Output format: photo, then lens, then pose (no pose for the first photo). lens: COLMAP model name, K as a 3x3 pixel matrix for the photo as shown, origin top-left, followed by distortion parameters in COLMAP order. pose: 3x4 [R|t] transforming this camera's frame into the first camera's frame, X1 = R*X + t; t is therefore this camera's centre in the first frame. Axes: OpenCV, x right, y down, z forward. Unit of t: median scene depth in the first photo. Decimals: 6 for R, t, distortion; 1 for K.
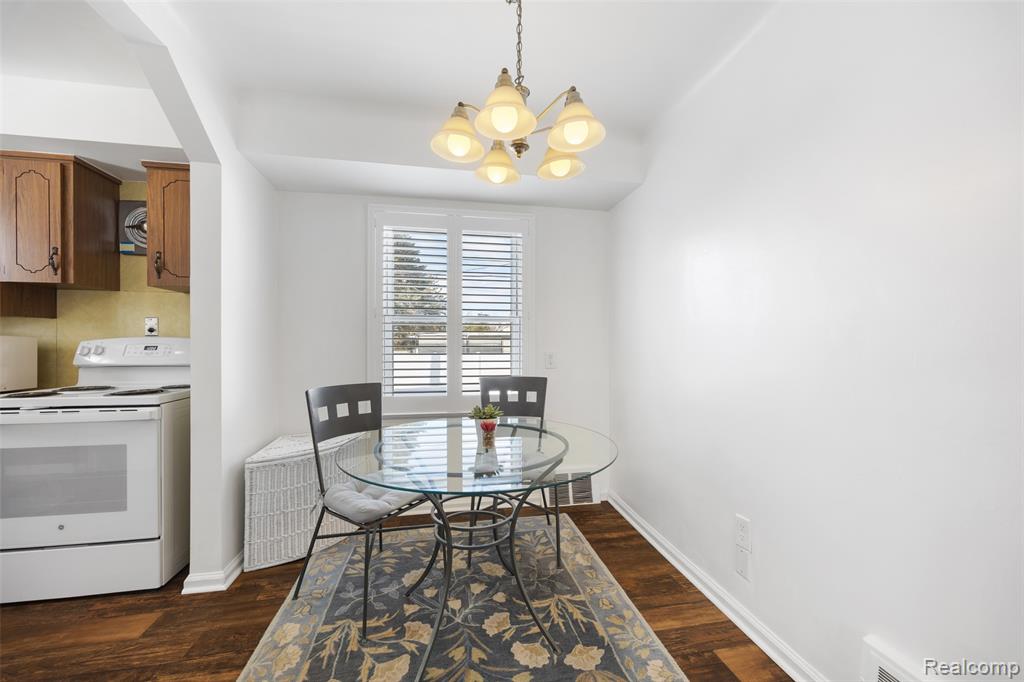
lens RADIAL K [[397.6, 0, 521.0], [0, 397.6, 343.3], [0, 0, 1]] dist [-0.003772, -0.000279]
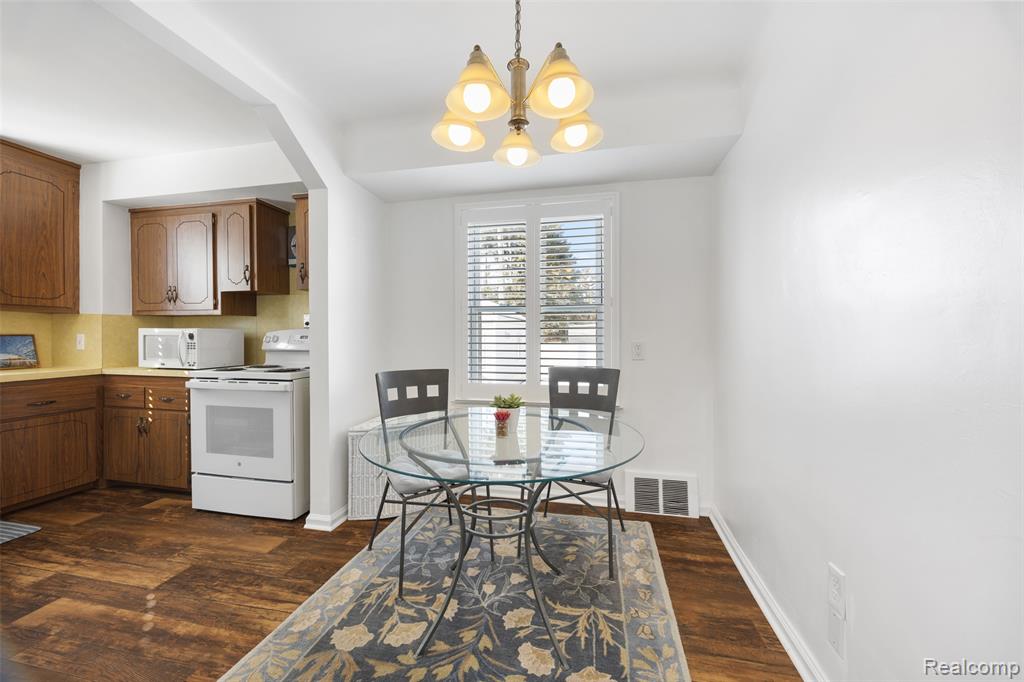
lens RADIAL K [[397.6, 0, 515.9], [0, 397.6, 338.2], [0, 0, 1]] dist [-0.003772, -0.000279]
pose [[0.916431, 0.000281, -0.400193, 0.279996], [0.003778, 0.999949, 0.009354, 0.006755], [0.400175, -0.010084, 0.916383, 0.094711]]
